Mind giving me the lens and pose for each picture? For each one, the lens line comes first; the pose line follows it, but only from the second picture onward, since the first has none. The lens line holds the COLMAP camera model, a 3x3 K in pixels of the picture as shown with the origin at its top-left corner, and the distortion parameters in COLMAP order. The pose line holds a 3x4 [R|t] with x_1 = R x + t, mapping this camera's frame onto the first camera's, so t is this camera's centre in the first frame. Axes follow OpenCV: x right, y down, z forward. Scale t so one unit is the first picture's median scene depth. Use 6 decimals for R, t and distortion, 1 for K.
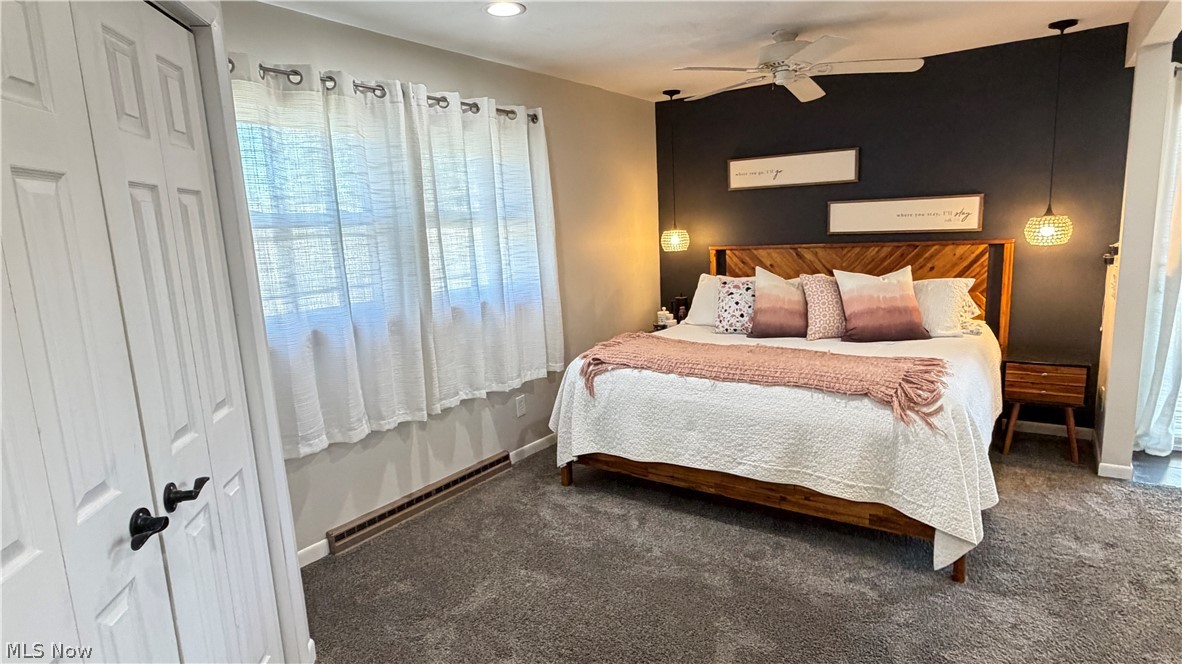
lens RADIAL K [[657.6, 0, 591.1], [0, 657.6, 328.9], [0, 0, 1]] dist [0.006093, 0.000378]
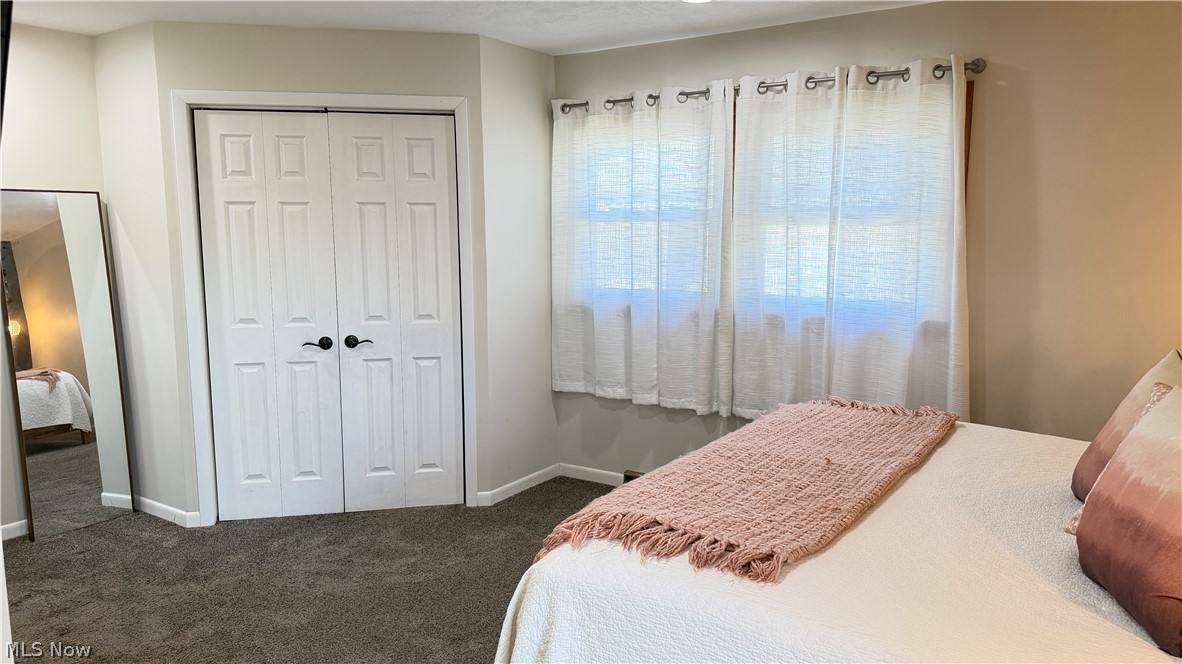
lens RADIAL K [[834.0, 0, 589.9], [0, 834.0, 335.9], [0, 0, 1]] dist [0.059438, -0.064224]
pose [[0.010735, 0.180493, -0.983518, 0.906712], [-0.155288, 0.971942, 0.176673, -0.164537], [0.987811, 0.150832, 0.038462, 0.704464]]
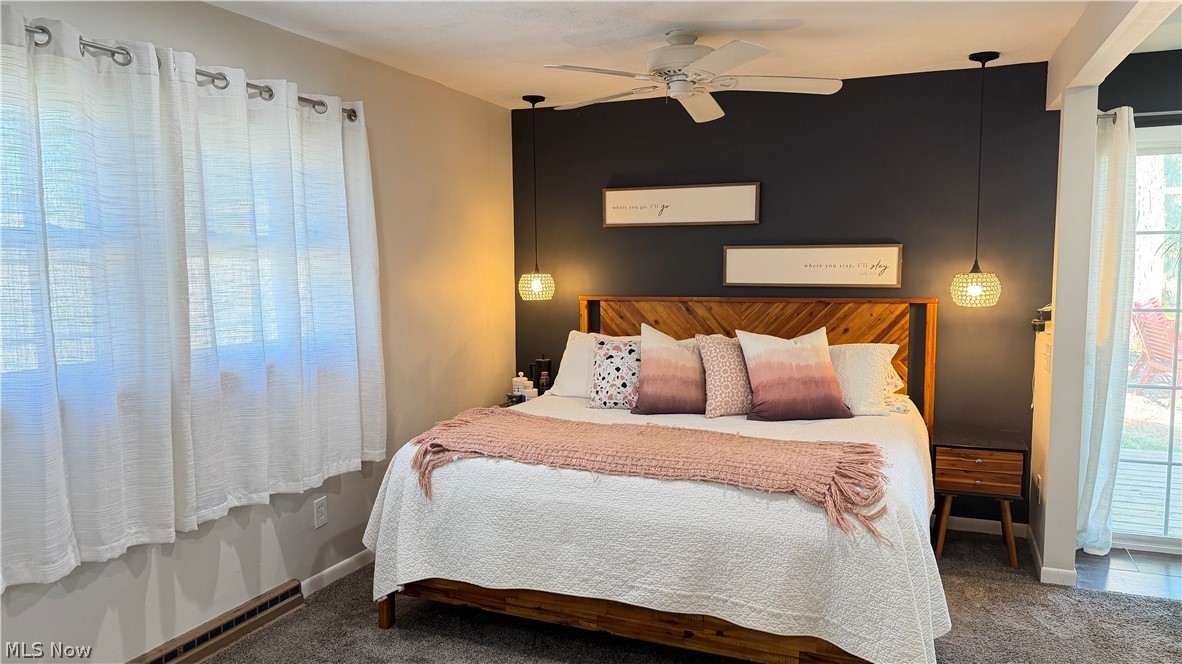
lens RADIAL K [[834.0, 0, 597.1], [0, 834.0, 330.4], [0, 0, 1]] dist [0.059438, -0.064224]
pose [[0.976288, 0.022808, 0.215272, -0.018587], [-0.005741, 0.996812, -0.079574, -0.007985], [-0.216401, 0.076451, 0.973307, 0.052177]]
